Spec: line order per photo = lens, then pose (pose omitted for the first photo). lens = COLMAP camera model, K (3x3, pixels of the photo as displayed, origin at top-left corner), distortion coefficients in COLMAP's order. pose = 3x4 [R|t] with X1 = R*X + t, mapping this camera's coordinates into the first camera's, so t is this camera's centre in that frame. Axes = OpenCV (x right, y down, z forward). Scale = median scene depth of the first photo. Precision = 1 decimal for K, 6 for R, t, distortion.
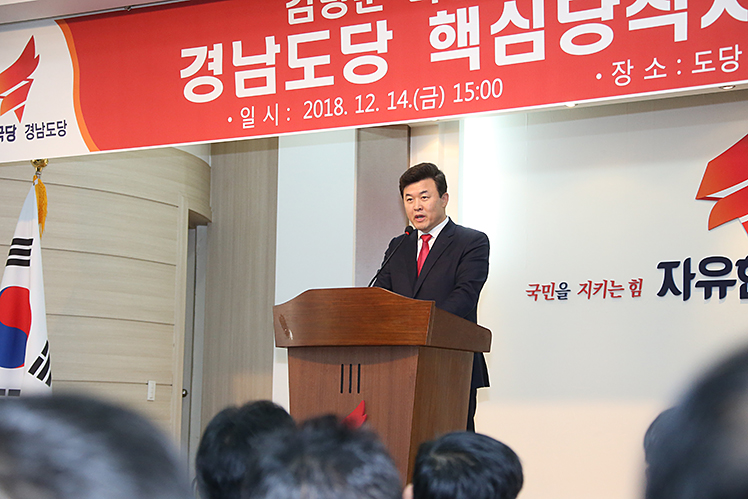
lens RADIAL K [[1785.7, 0, 376.7], [0, 1785.7, 249.6], [0, 0, 1]] dist [0.532187, 0.000000]
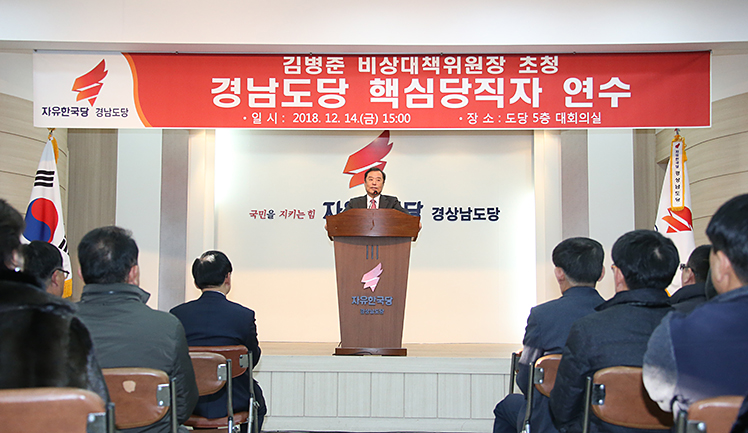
lens RADIAL K [[995.3, 0, 375.5], [0, 995.3, 209.6], [0, 0, 1]] dist [0.137776, 0.000000]
pose [[0.826571, 0.044441, 0.561075, -0.573287], [-0.050105, 0.998730, -0.005292, 0.024430], [-0.560597, -0.023738, 0.827748, 0.036919]]
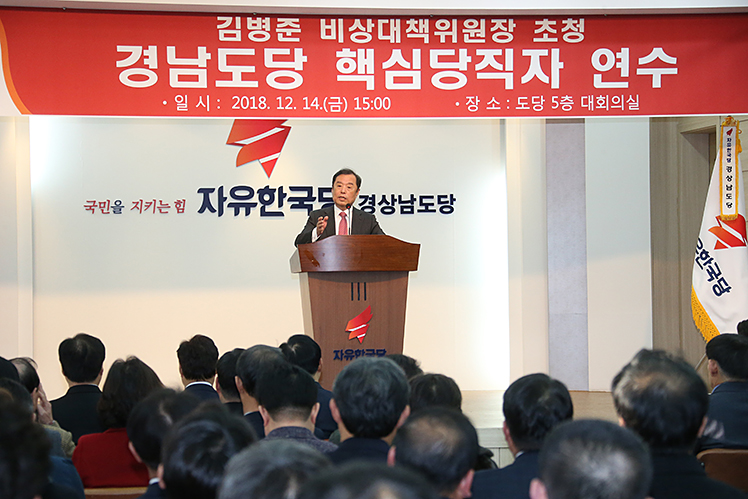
lens RADIAL K [[1902.7, 0, 367.2], [0, 1902.7, 250.0], [0, 0, 1]] dist [0.550532, 0.000000]
pose [[0.711299, -0.014609, 0.702737, -1.034776], [-0.048102, 0.996428, 0.069403, -0.070974], [-0.701241, -0.083170, 0.708056, -0.169853]]
